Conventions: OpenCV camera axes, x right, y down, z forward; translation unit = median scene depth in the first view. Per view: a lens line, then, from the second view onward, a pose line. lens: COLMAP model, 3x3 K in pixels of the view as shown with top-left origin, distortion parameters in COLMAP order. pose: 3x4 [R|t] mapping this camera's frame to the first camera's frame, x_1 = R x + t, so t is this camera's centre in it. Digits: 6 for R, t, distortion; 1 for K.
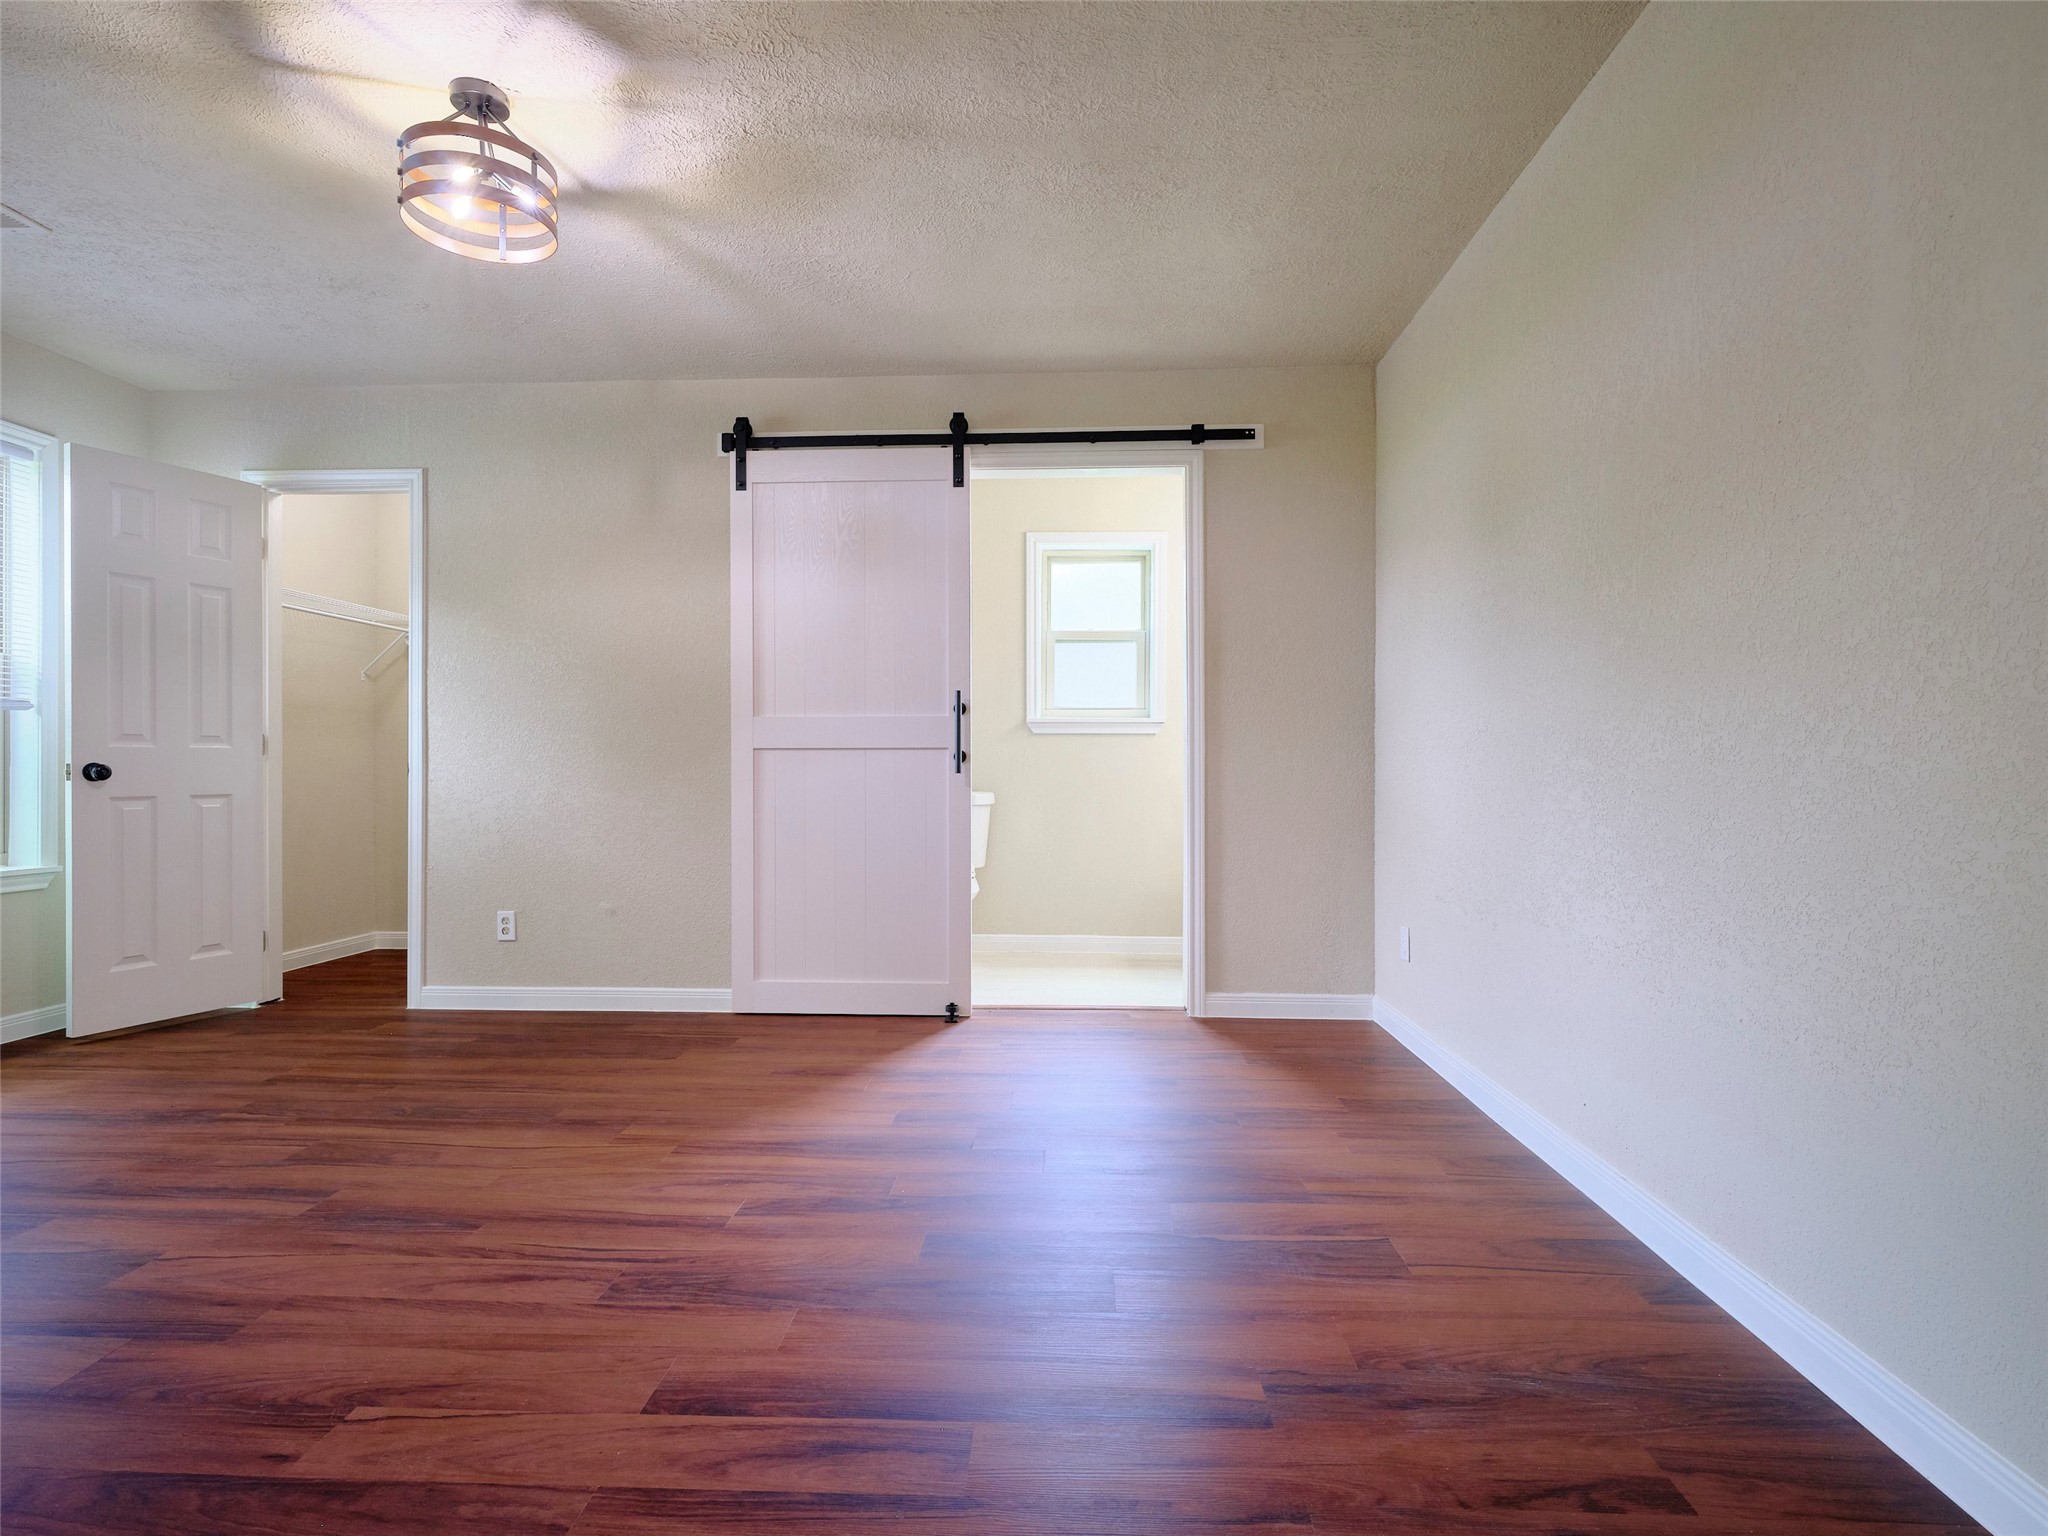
lens RADIAL K [[1015.4, 0, 1014.6], [0, 1015.4, 767.2], [0, 0, 1]] dist [0.001624, -0.004684]
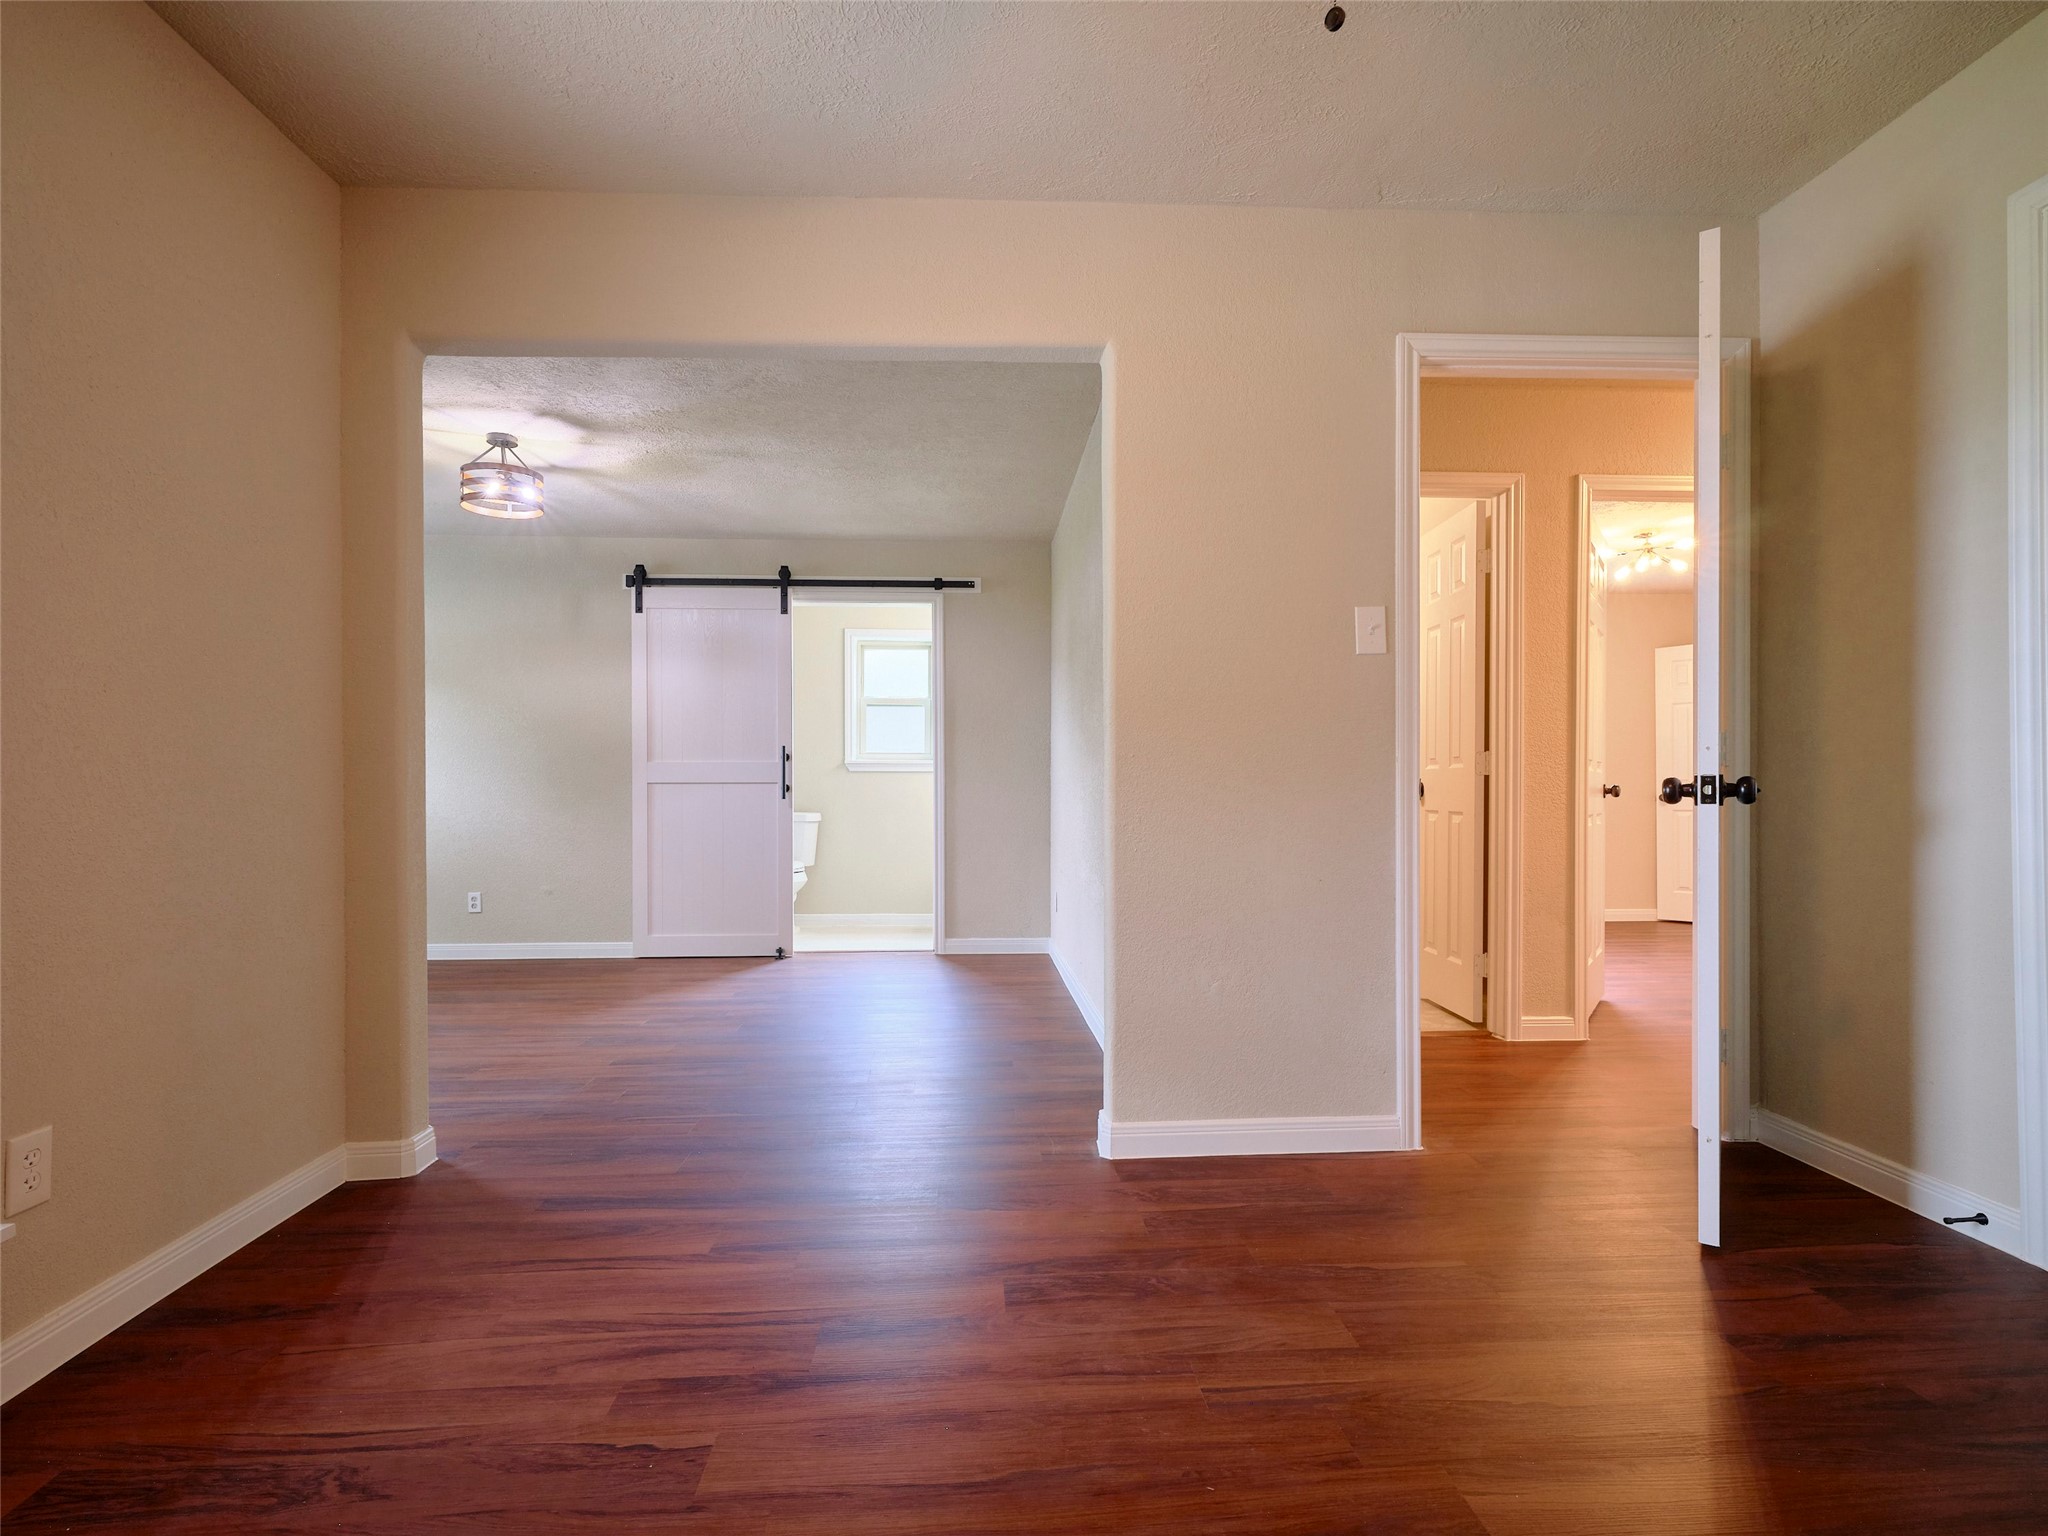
lens RADIAL K [[1015.4, 0, 1008.9], [0, 1015.4, 789.5], [0, 0, 1]] dist [0.001624, -0.004684]
pose [[0.994767, 0.000033, 0.102172, 0.127289], [0.000448, 0.999989, -0.004687, -0.001116], [-0.102171, 0.004709, 0.994756, -0.573757]]
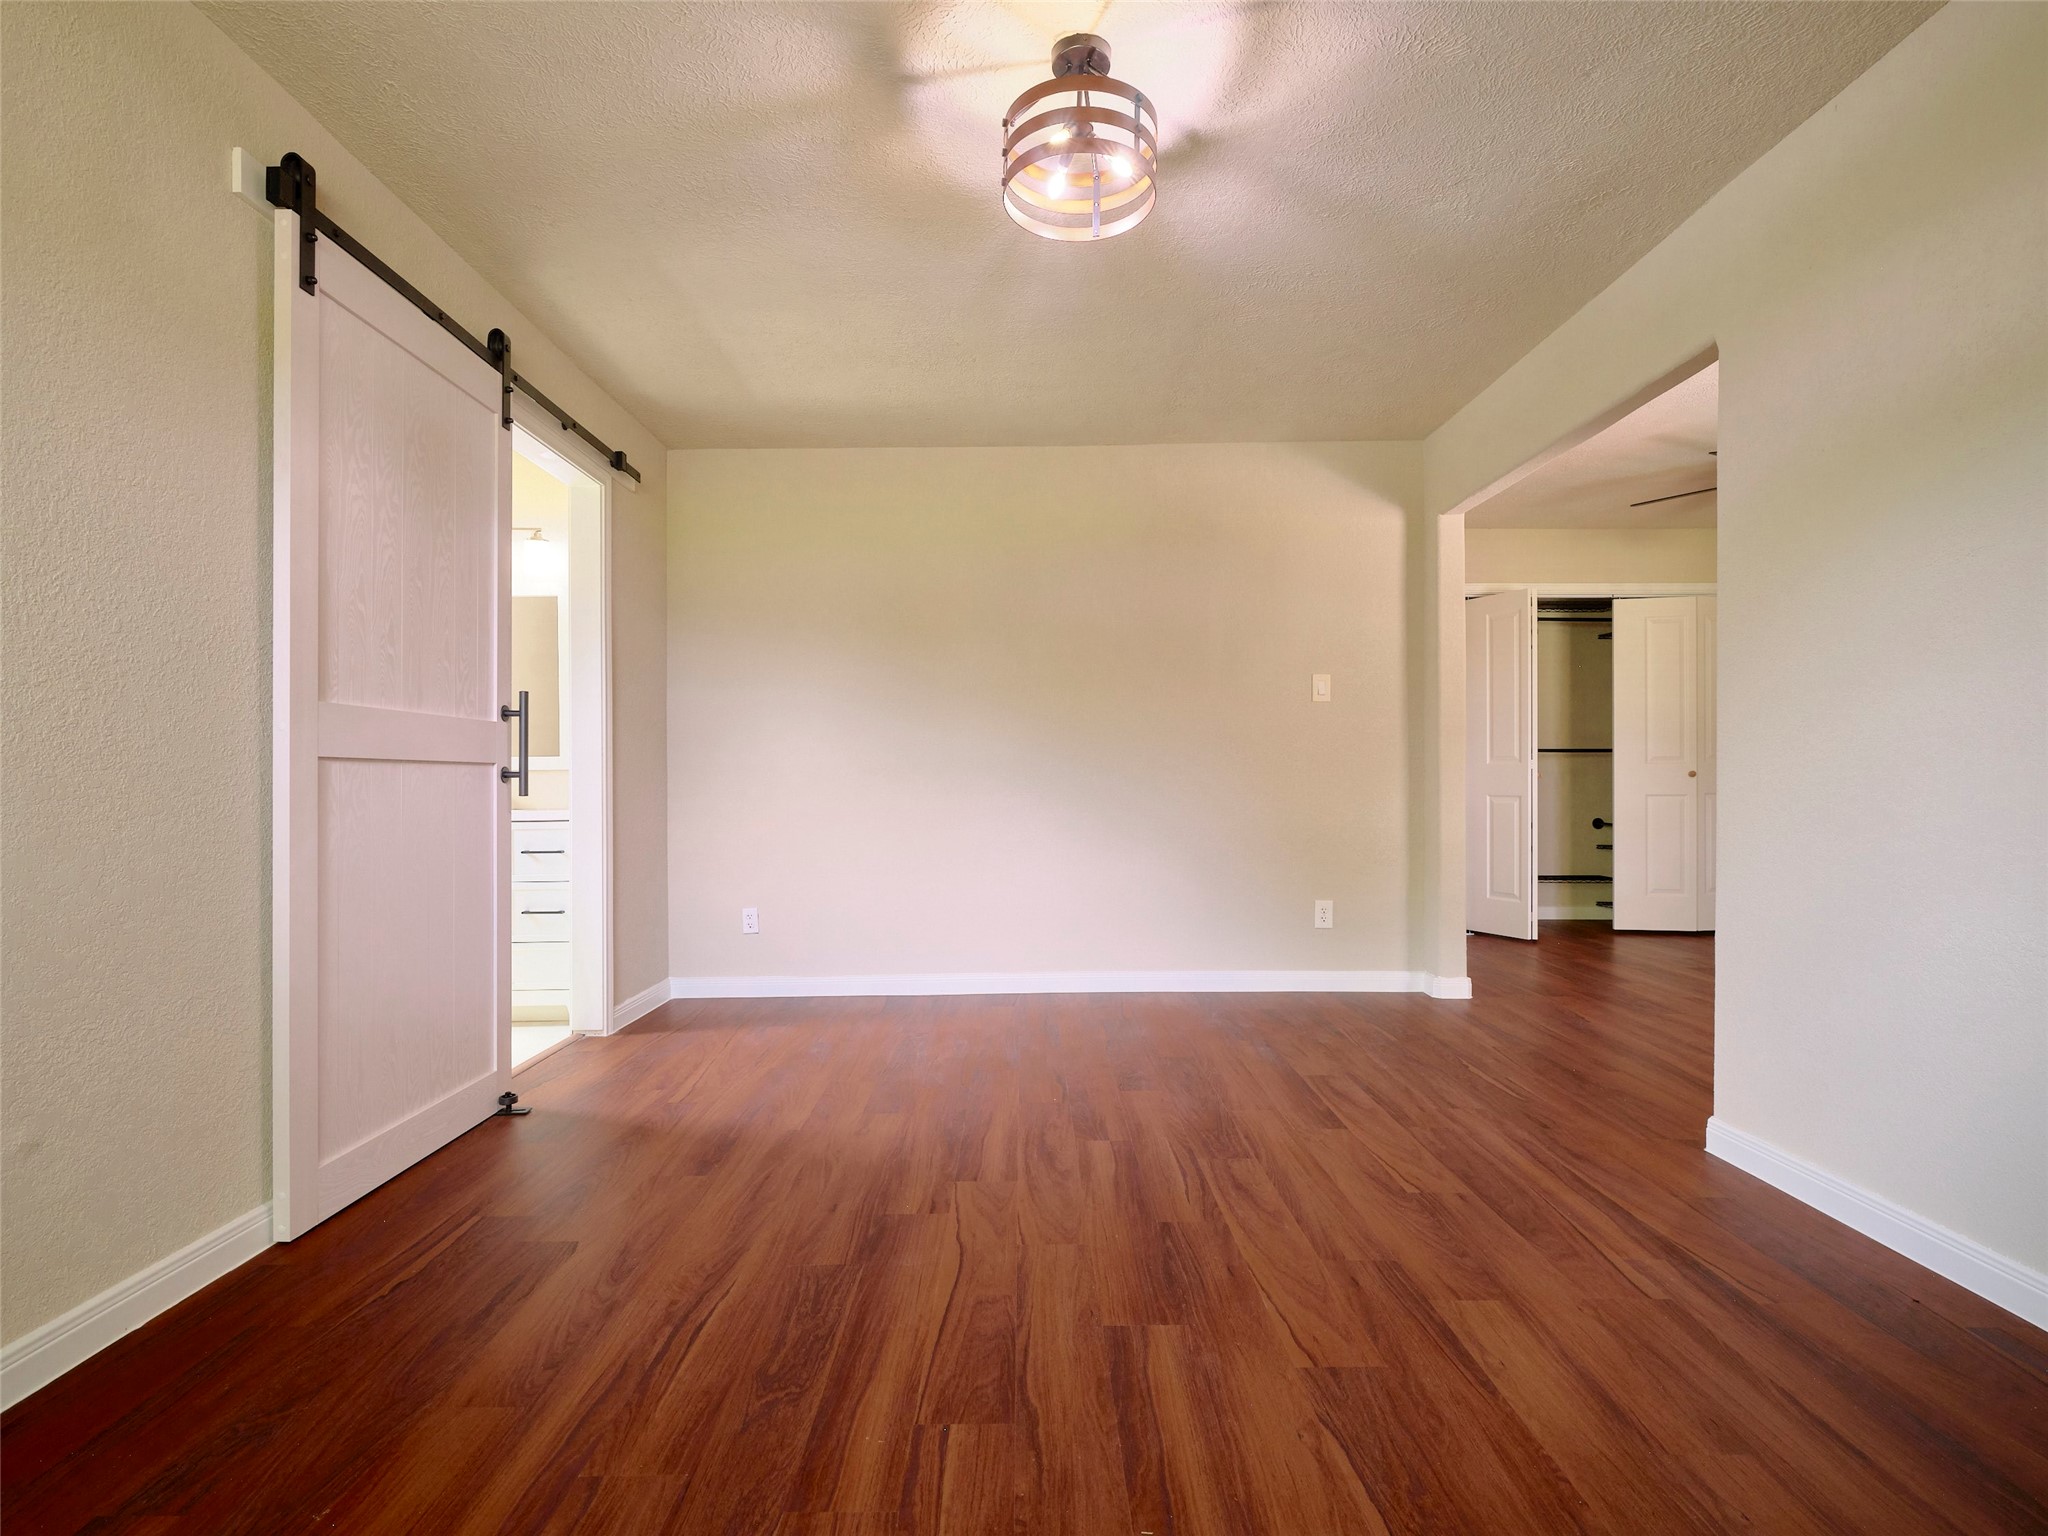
lens RADIAL K [[1015.4, 0, 1010.6], [0, 1015.4, 774.3], [0, 0, 1]] dist [0.001624, -0.004684]
pose [[-0.037289, 0.009657, 0.999258, -0.847148], [0.004376, 0.999945, -0.009500, -0.001135], [-0.999295, 0.004018, -0.037329, 0.643191]]
